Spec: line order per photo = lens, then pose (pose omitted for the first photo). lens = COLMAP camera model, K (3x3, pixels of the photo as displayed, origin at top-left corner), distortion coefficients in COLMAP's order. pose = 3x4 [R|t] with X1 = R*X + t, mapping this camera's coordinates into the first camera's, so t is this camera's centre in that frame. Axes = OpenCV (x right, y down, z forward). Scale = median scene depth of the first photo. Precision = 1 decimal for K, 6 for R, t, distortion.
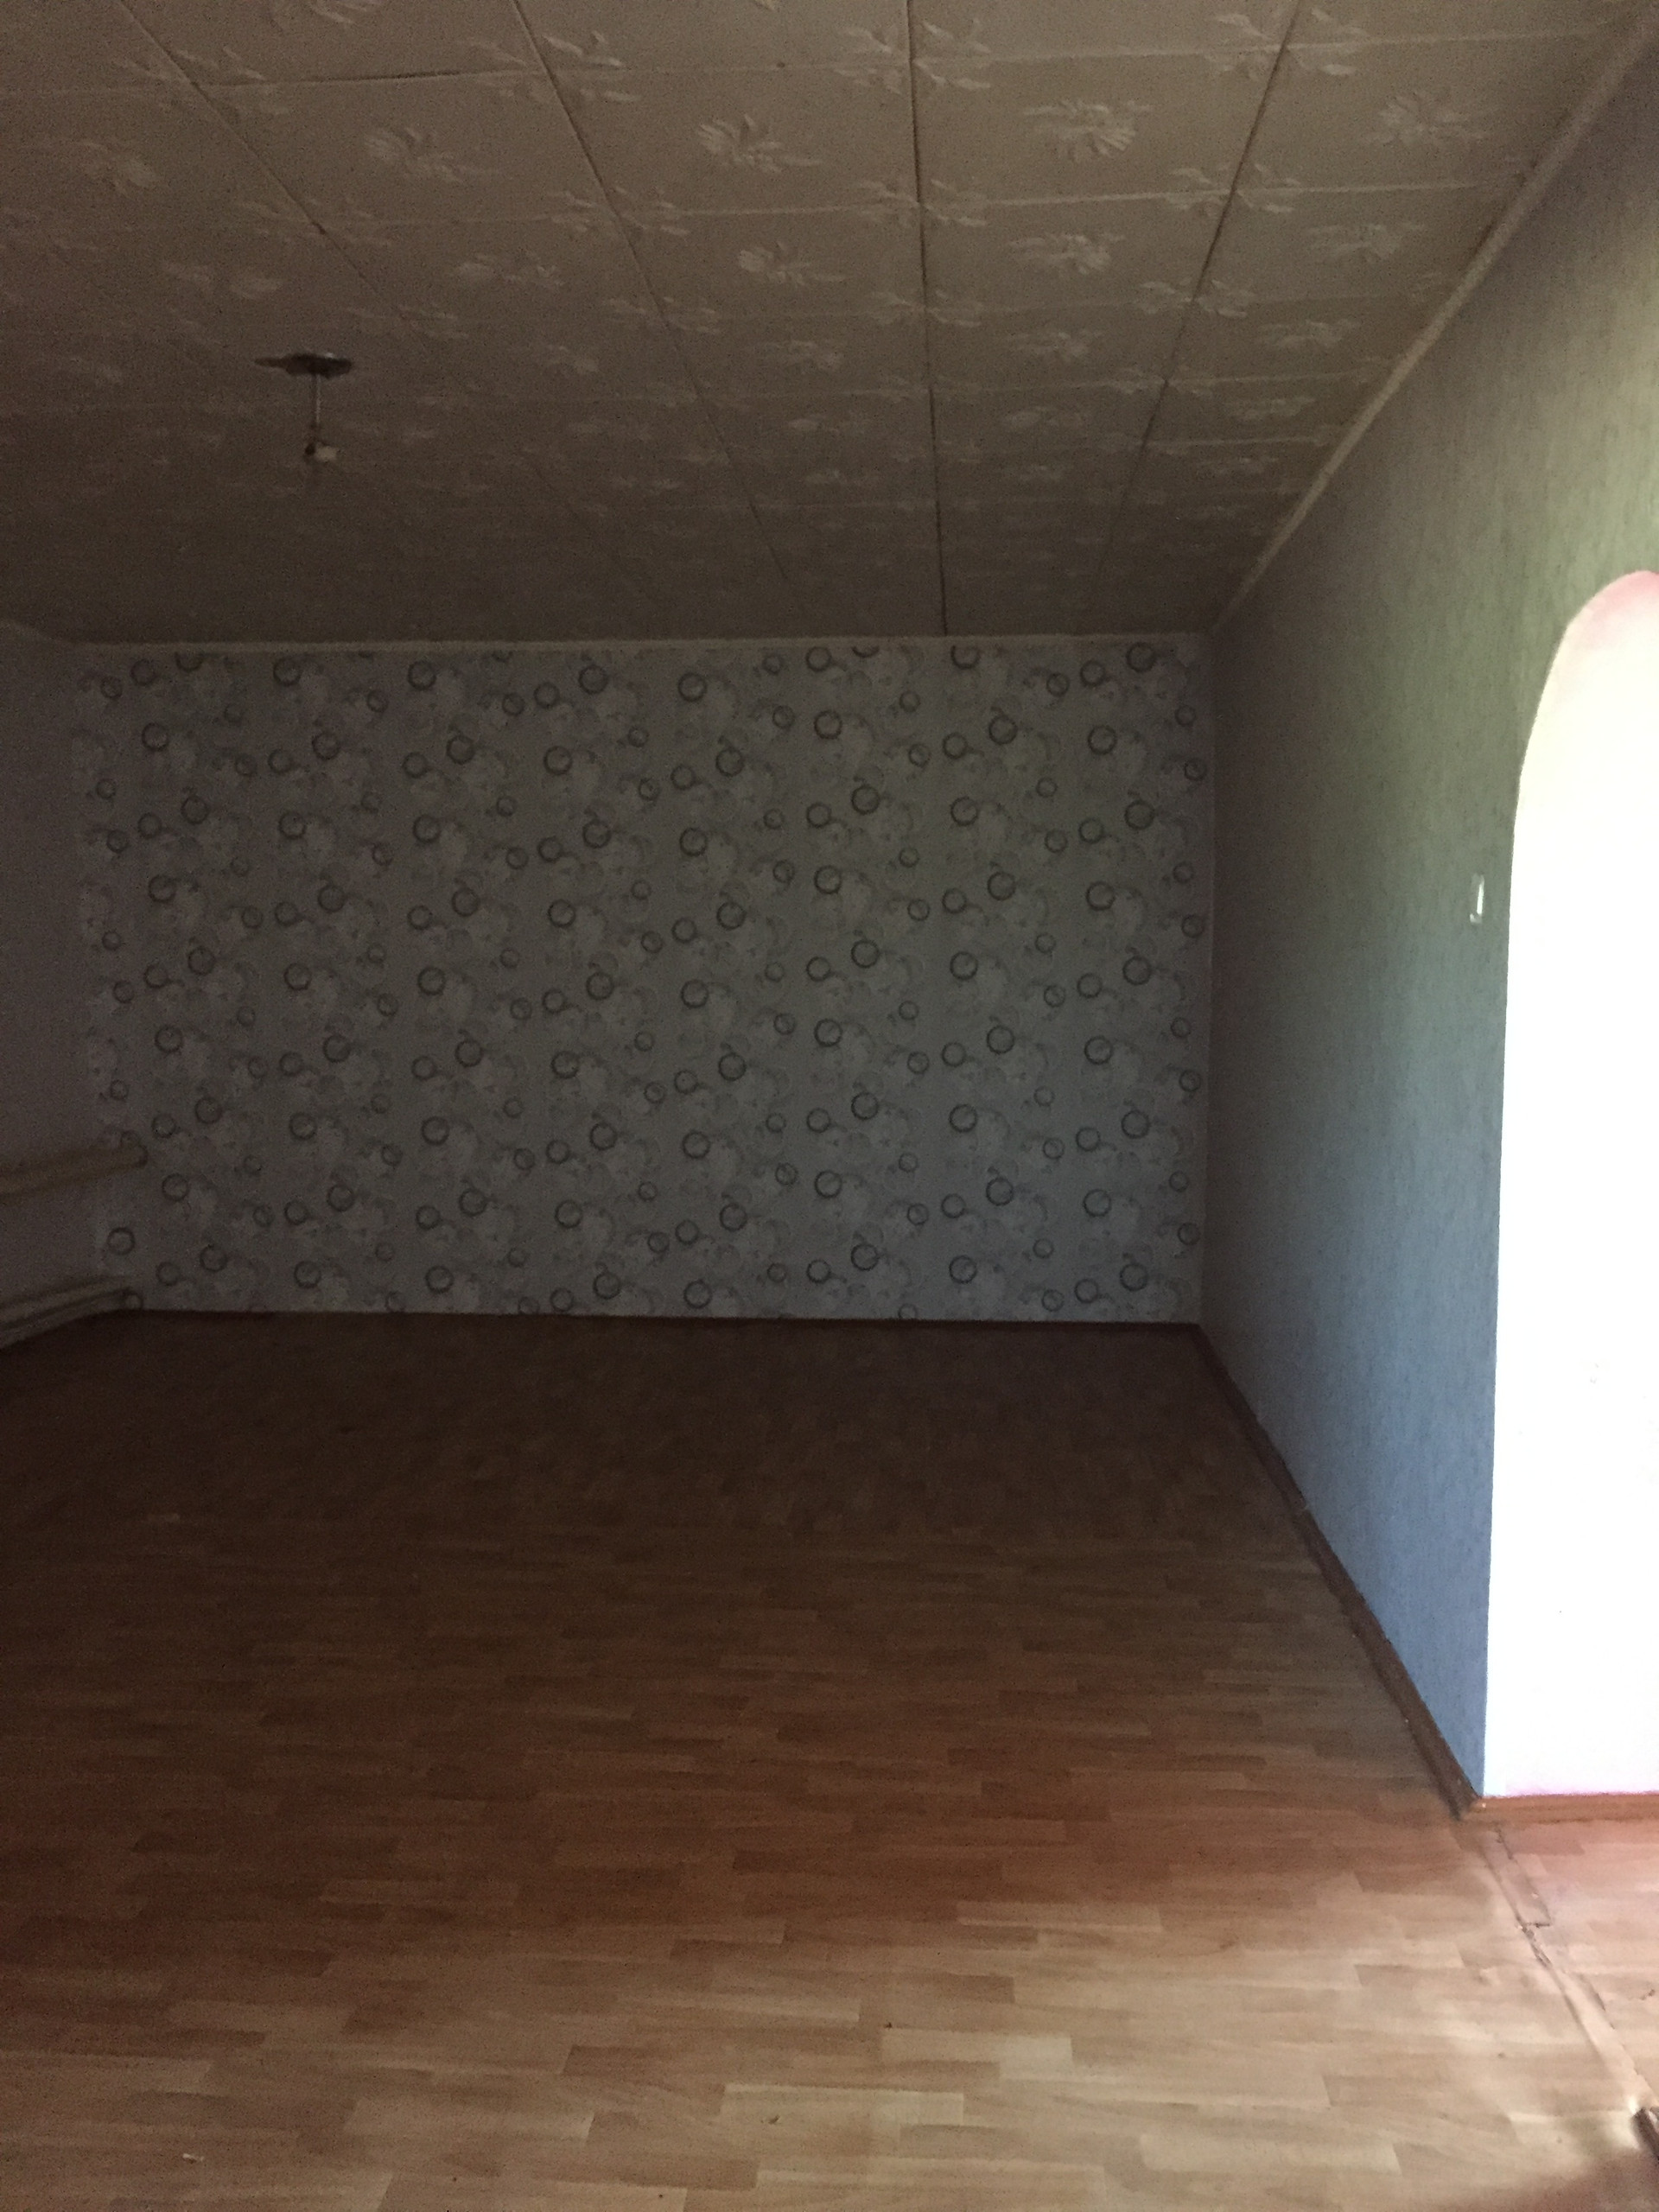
lens RADIAL K [[1841.1, 0, 836.2], [0, 1841.1, 1114.4], [0, 0, 1]] dist [0.064272, -0.130281]
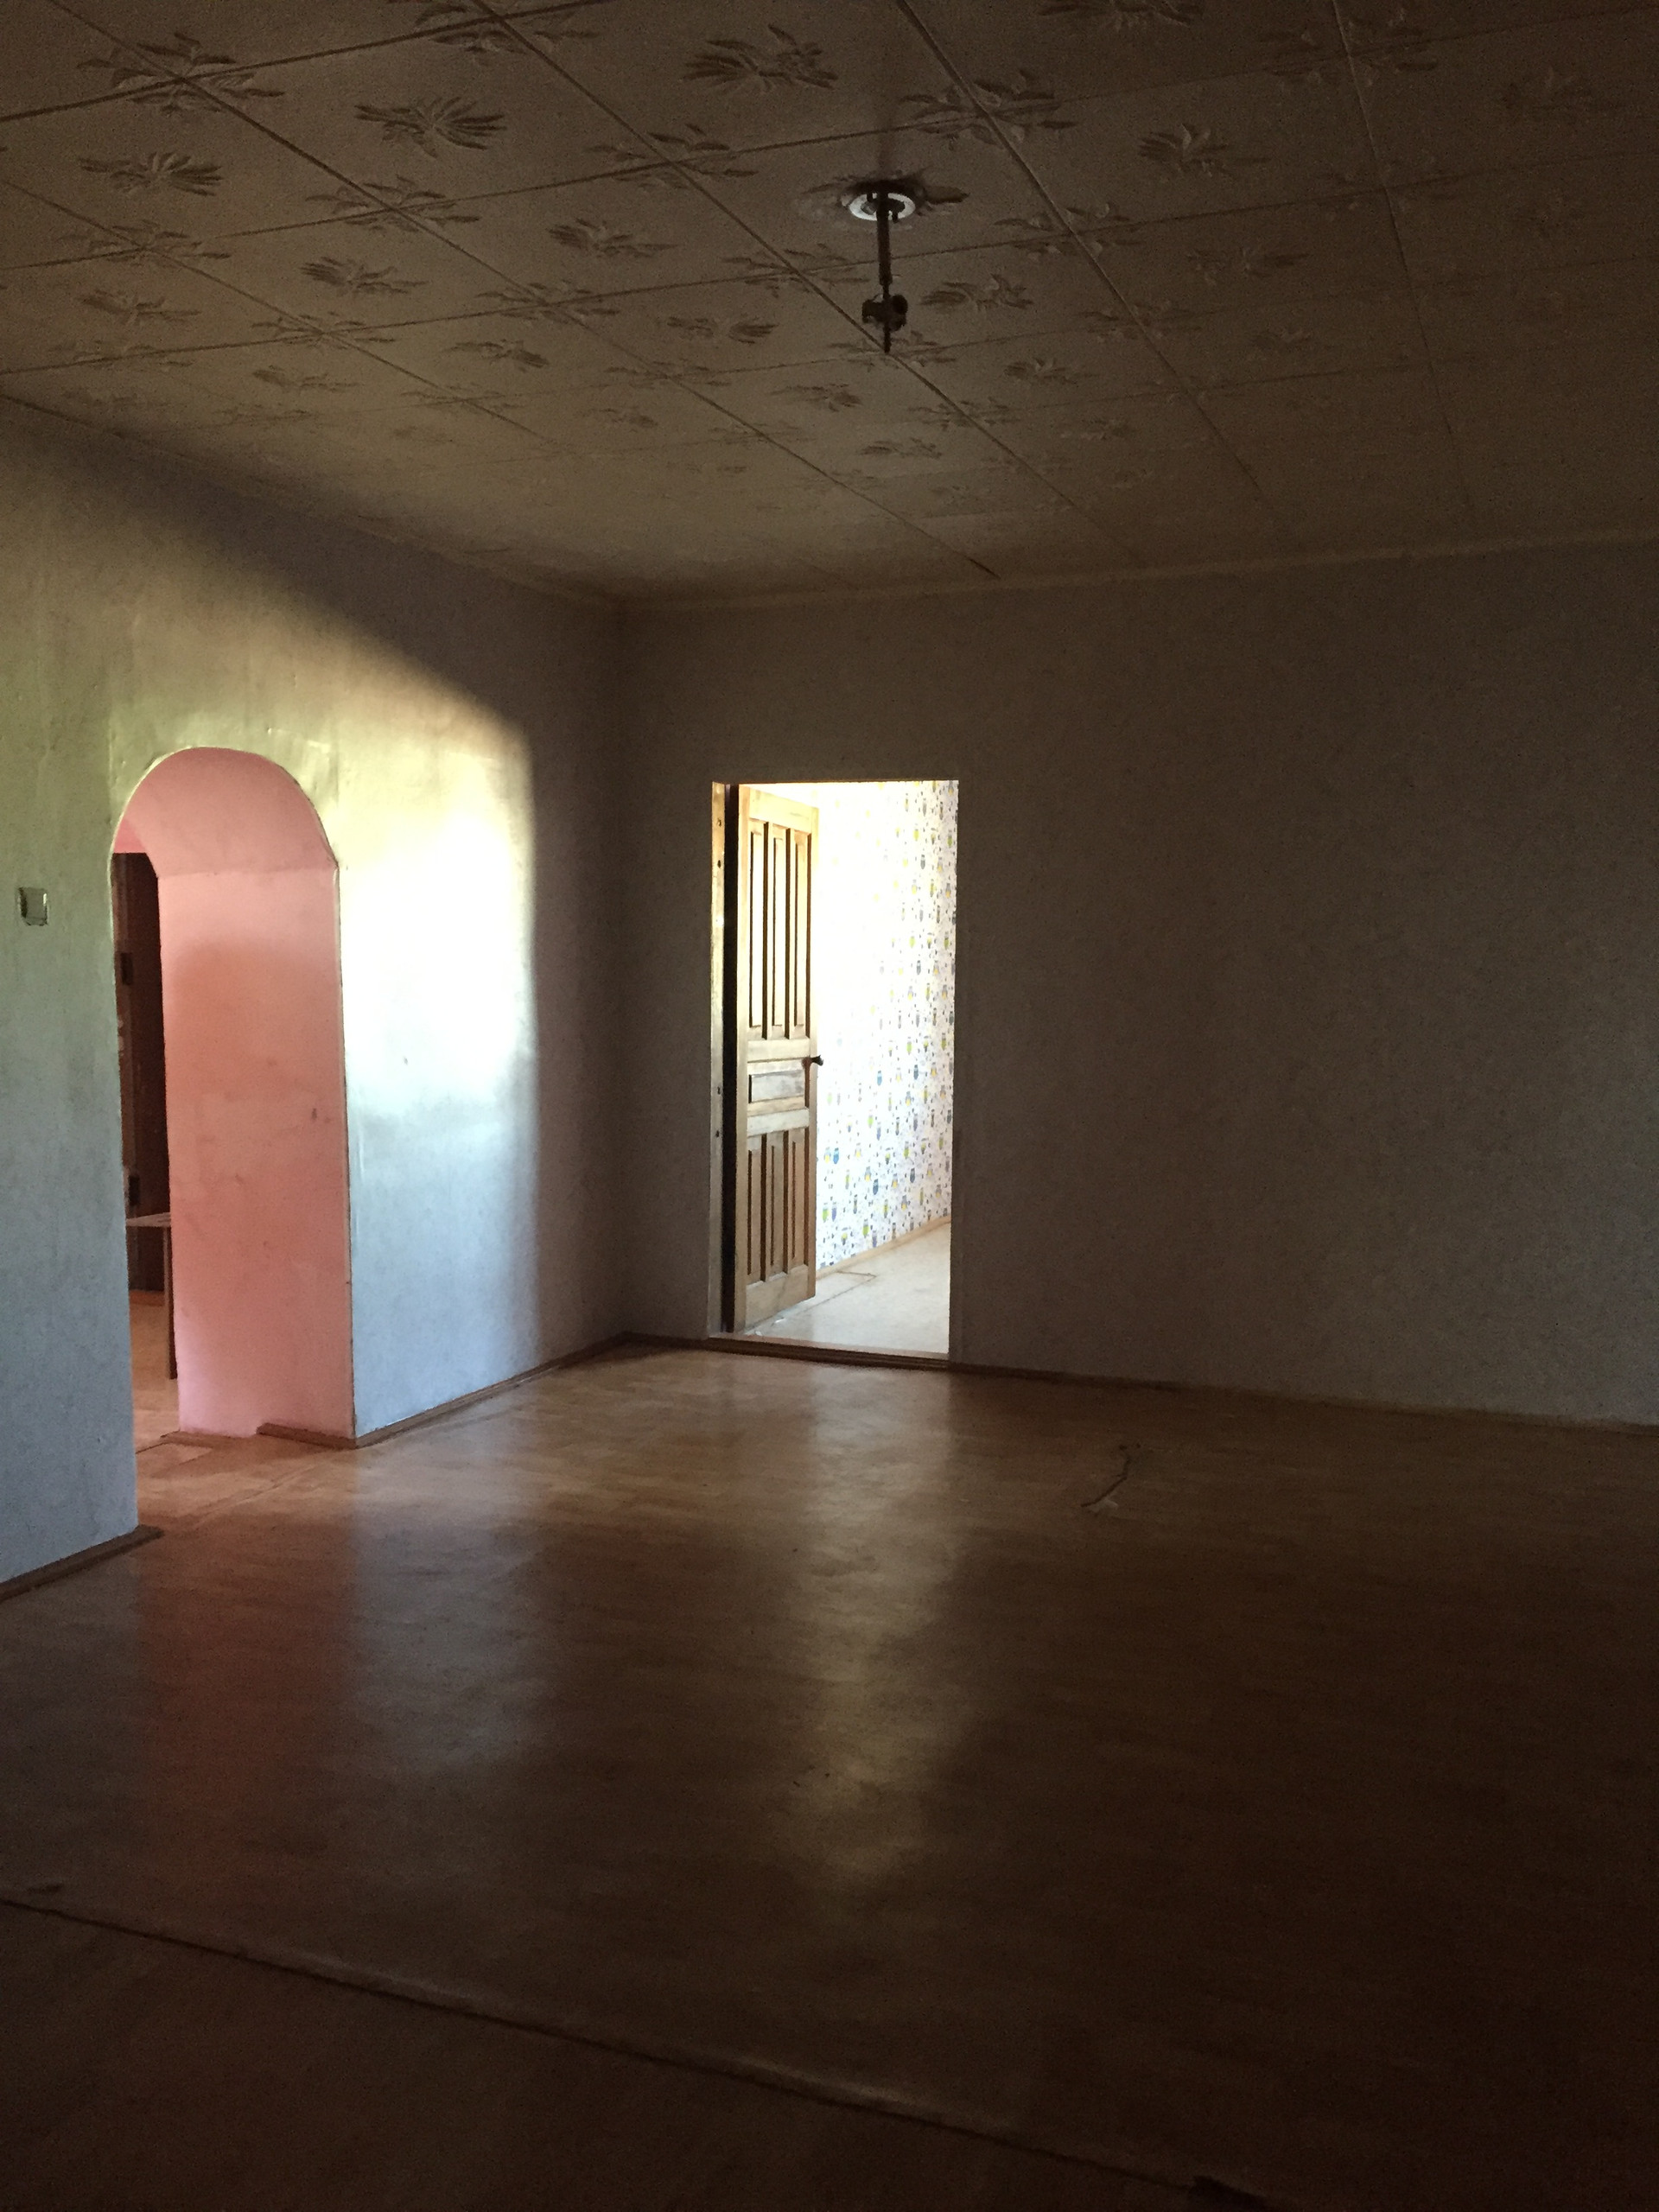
lens RADIAL K [[1841.1, 0, 836.2], [0, 1841.1, 1114.4], [0, 0, 1]] dist [0.064272, -0.130281]
pose [[-0.952491, -0.028185, 0.303259, -0.742222], [0.025770, 0.984680, 0.172456, -0.228686], [-0.303474, 0.172077, -0.937173, 2.630199]]
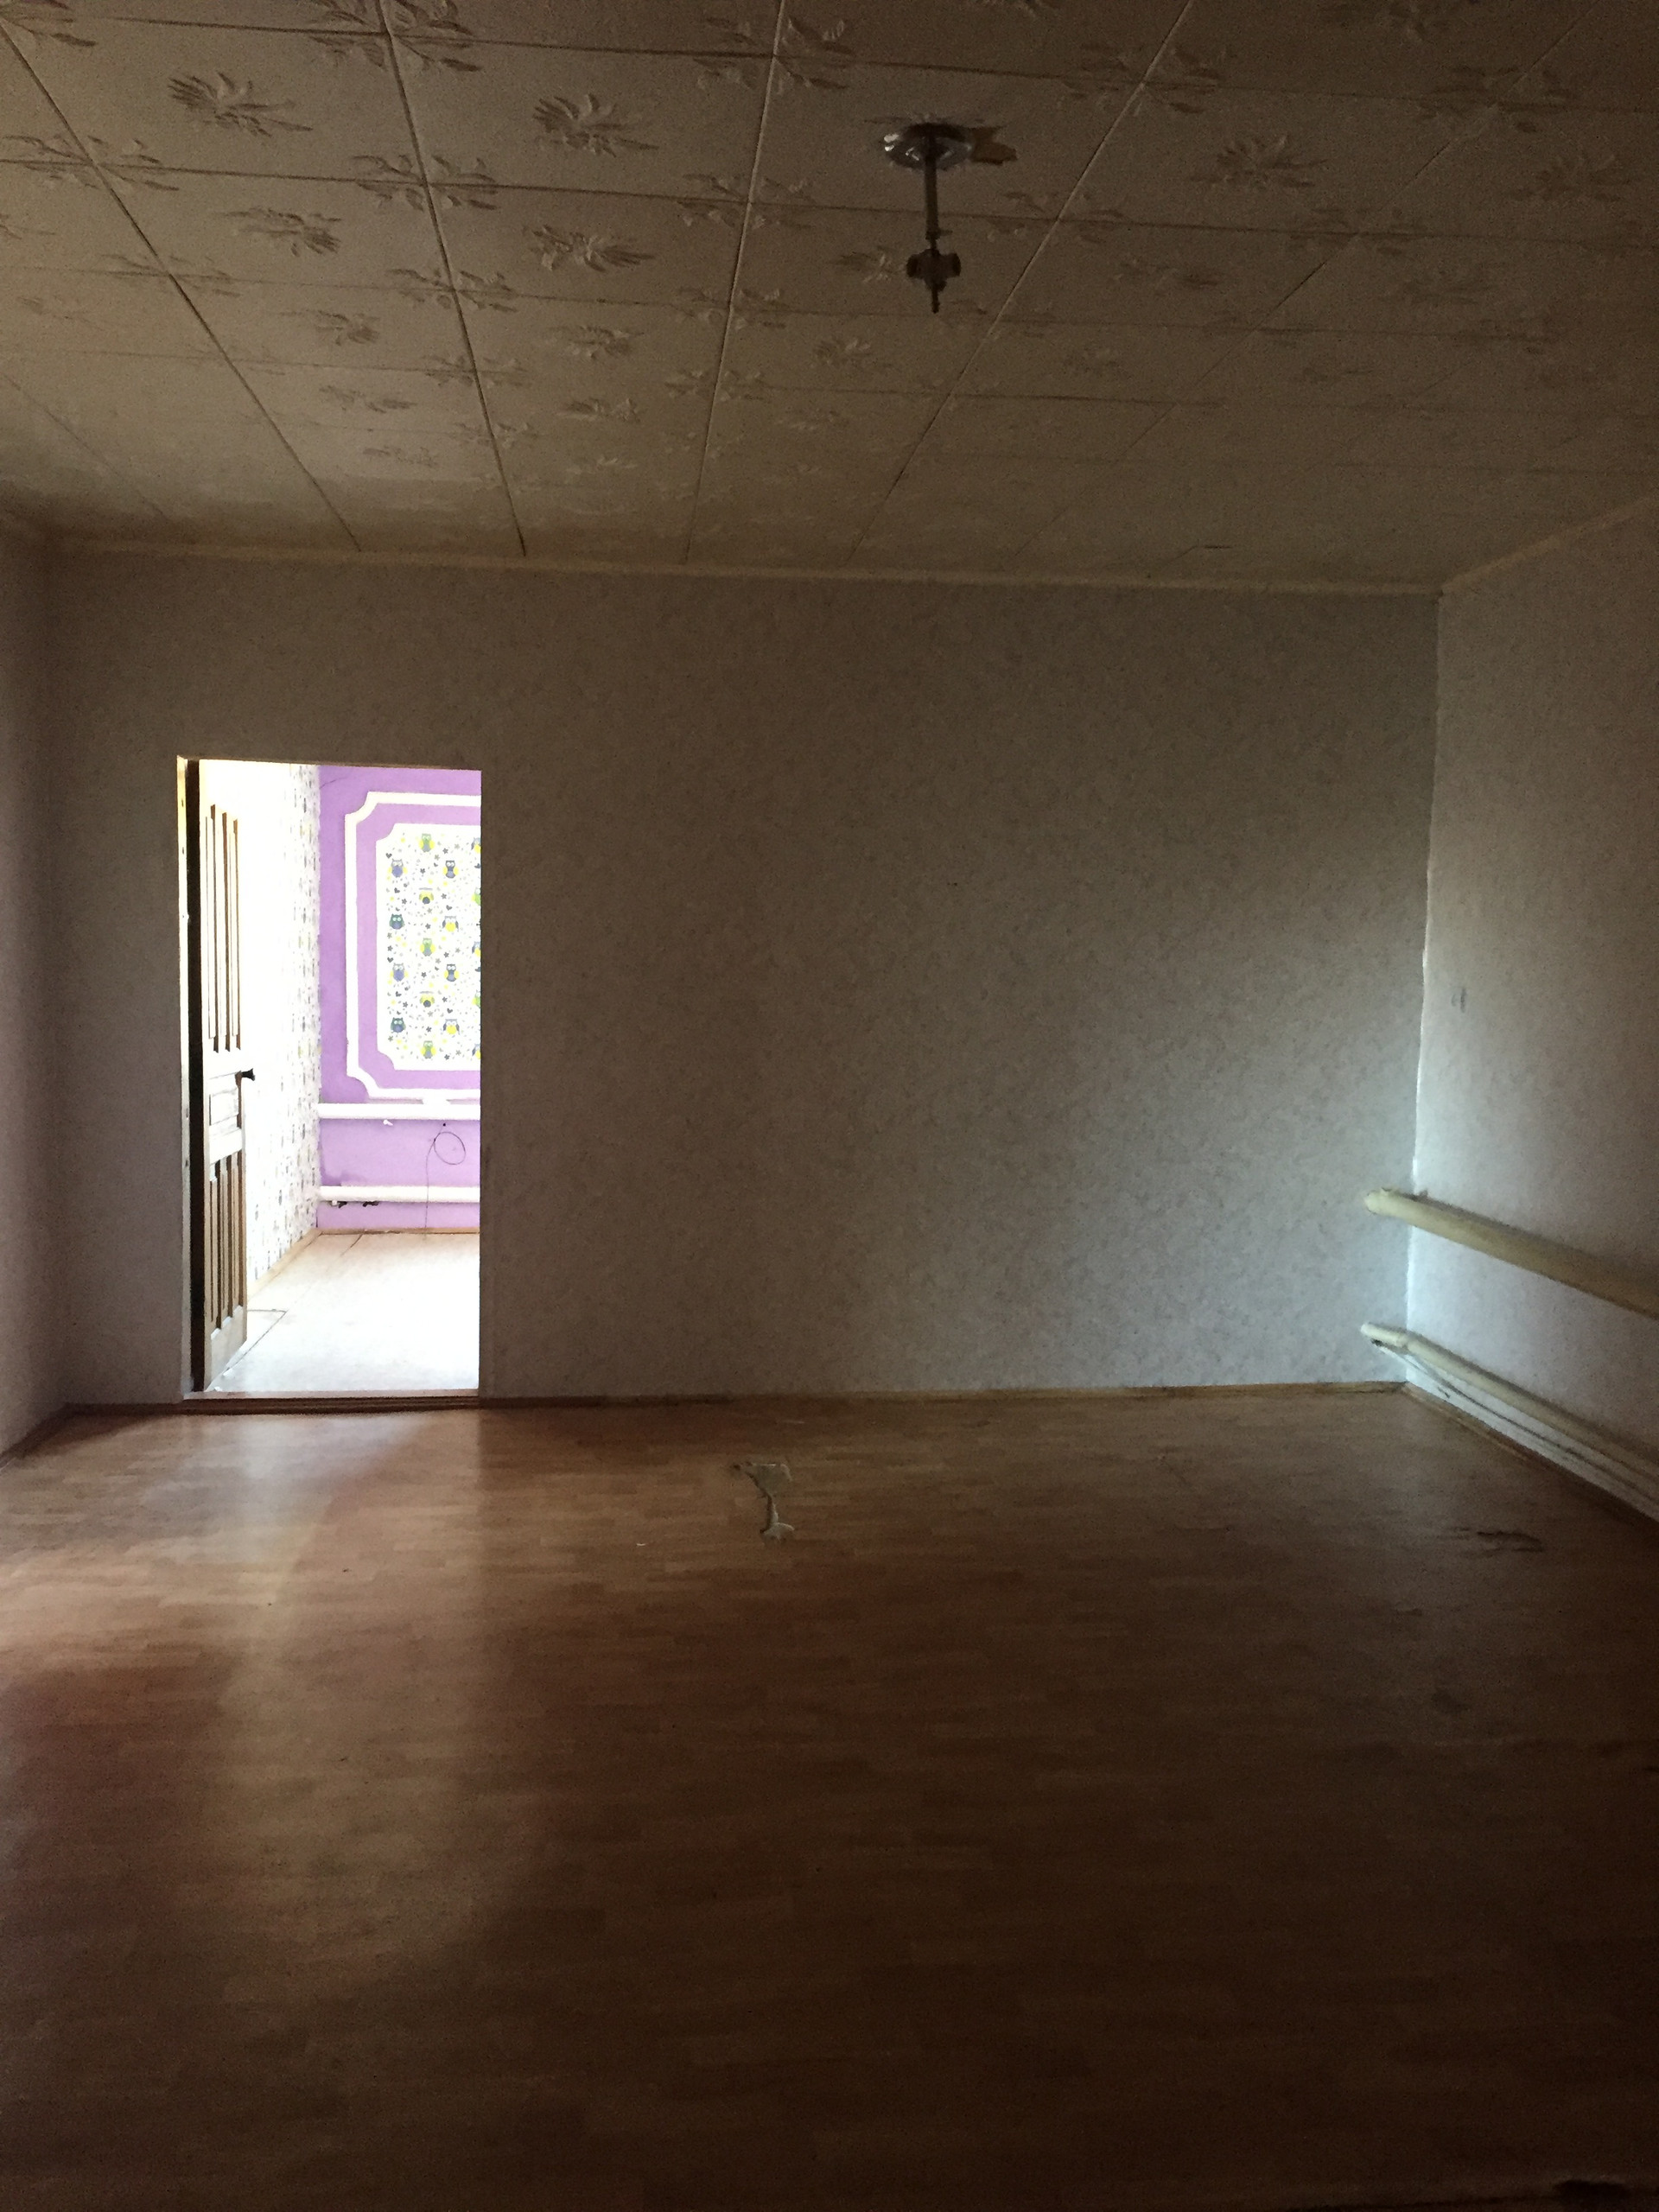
lens RADIAL K [[1864.1, 0, 784.6], [0, 1864.1, 1107.5], [0, 0, 1]] dist [0.084219, -0.055525]
pose [[-0.987878, 0.006990, -0.155074, -0.163405], [-0.019994, 0.984934, 0.171769, -0.232645], [0.153939, 0.172788, -0.972855, 2.579709]]
